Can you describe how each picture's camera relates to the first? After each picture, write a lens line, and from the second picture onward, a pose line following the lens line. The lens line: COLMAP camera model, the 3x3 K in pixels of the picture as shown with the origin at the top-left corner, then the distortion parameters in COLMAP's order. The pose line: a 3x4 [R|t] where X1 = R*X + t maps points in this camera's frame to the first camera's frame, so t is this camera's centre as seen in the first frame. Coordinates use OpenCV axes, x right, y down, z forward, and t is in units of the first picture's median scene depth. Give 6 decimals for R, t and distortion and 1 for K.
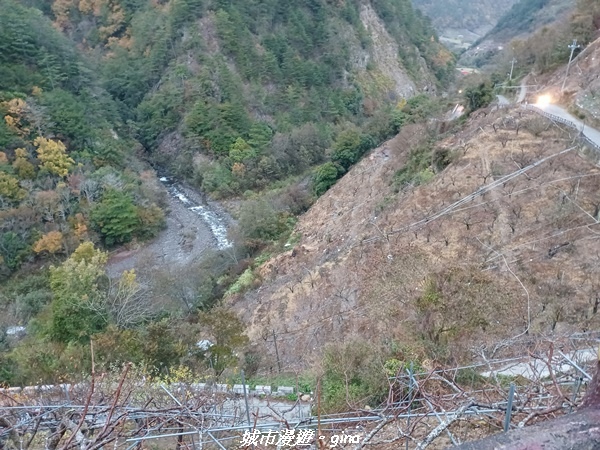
lens RADIAL K [[431.7, 0, 300.5], [0, 431.7, 227.2], [0, 0, 1]] dist [0.030195, -0.003655]
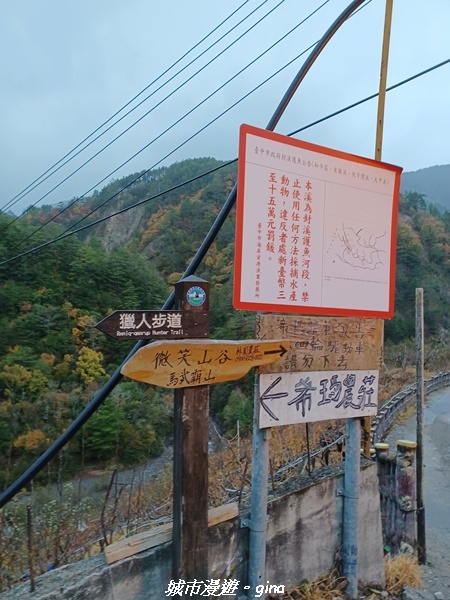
lens RADIAL K [[431.7, 0, 225.1], [0, 431.7, 299.5], [0, 0, 1]] dist [0.030195, -0.003655]
pose [[0.882154, 0.059585, -0.467176, 0.238700], [-0.241405, 0.908948, -0.339908, -0.023264], [0.404386, 0.412630, 0.816216, 0.176976]]
